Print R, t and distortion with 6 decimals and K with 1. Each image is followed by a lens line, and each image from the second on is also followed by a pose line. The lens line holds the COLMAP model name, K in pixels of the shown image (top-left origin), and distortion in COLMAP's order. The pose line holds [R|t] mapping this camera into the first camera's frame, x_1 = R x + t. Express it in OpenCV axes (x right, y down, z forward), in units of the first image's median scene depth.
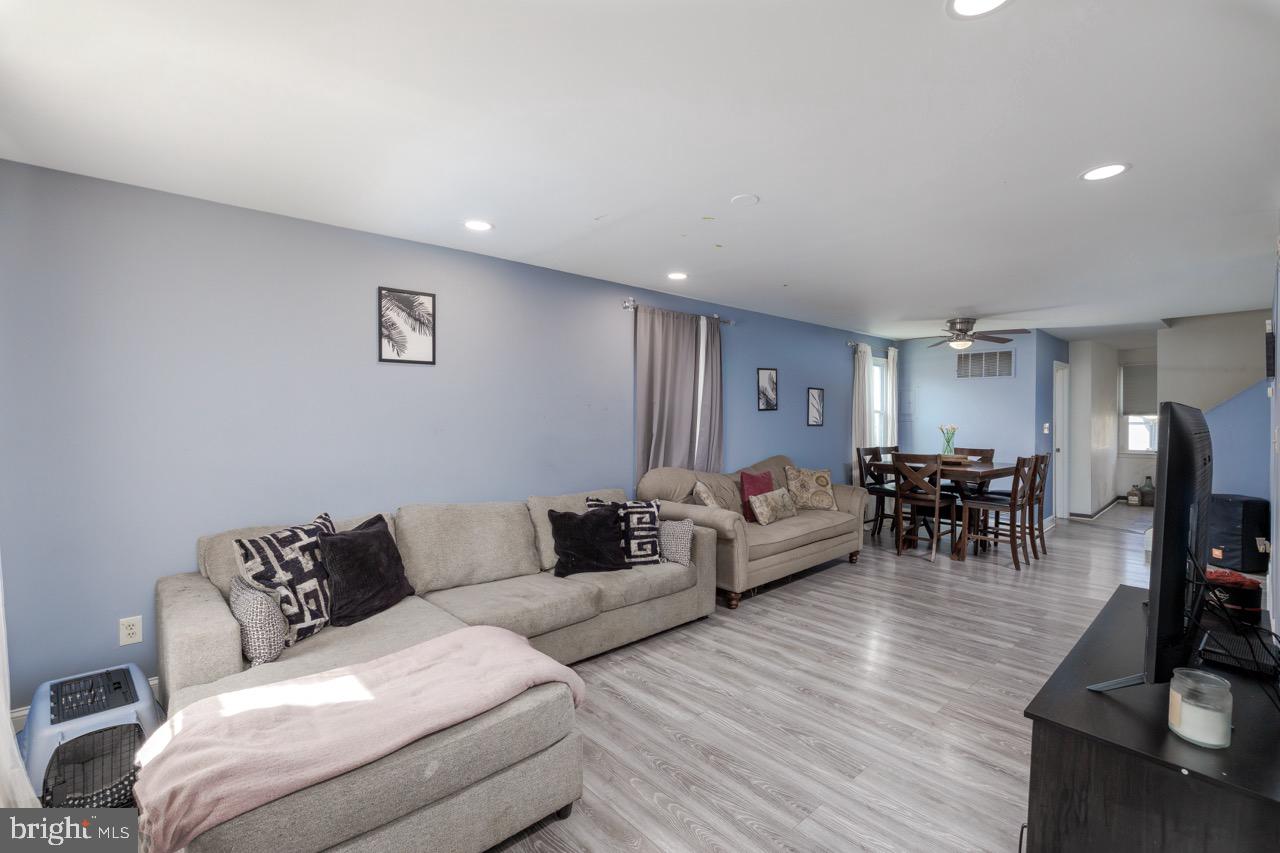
lens RADIAL K [[569.9, 0, 637.5], [0, 569.9, 422.6], [0, 0, 1]] dist [-0.002679, -0.000358]
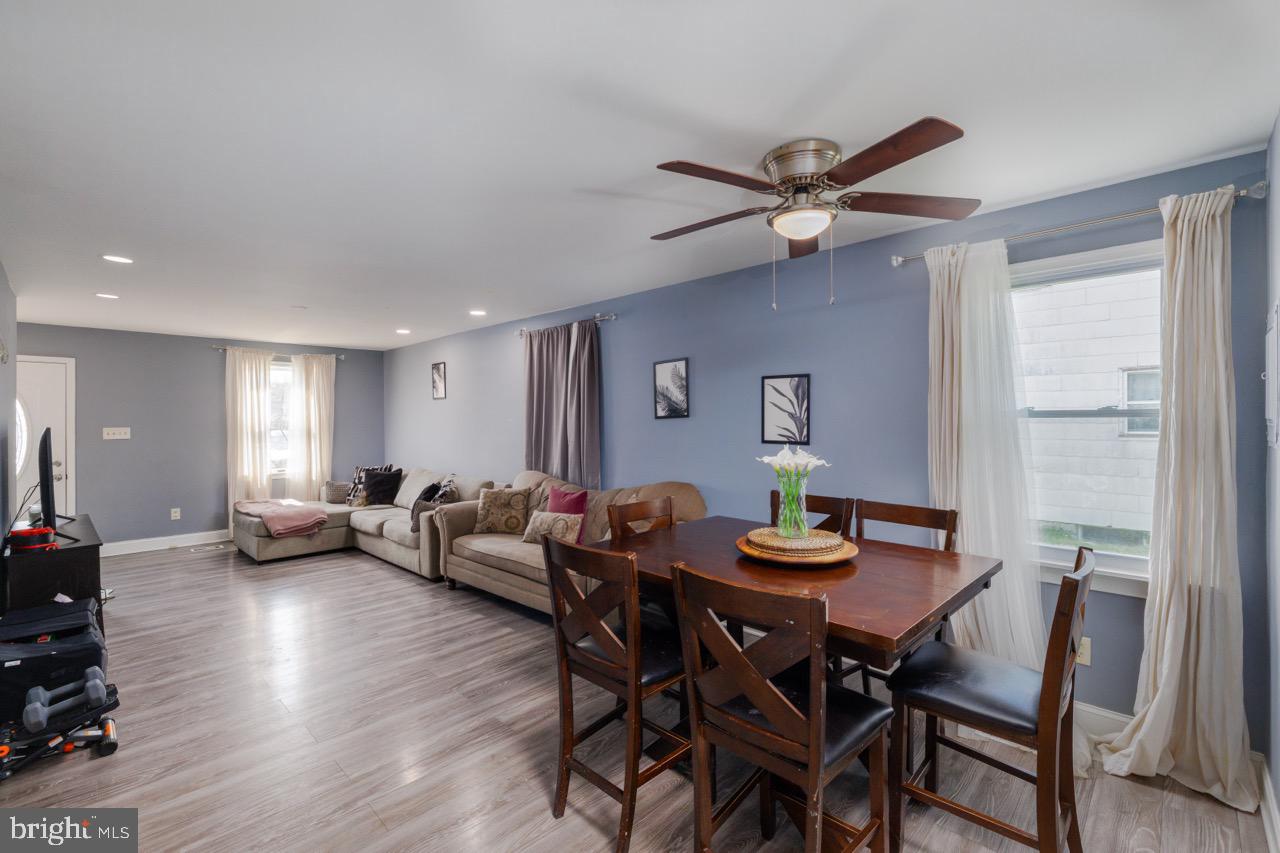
lens RADIAL K [[569.9, 0, 634.9], [0, 569.9, 425.1], [0, 0, 1]] dist [-0.002679, -0.000358]
pose [[0.050360, 0.003510, -0.998725, 0.956297], [-0.010256, 0.999943, 0.002997, -0.014296], [0.998678, 0.010092, 0.050393, 0.924307]]
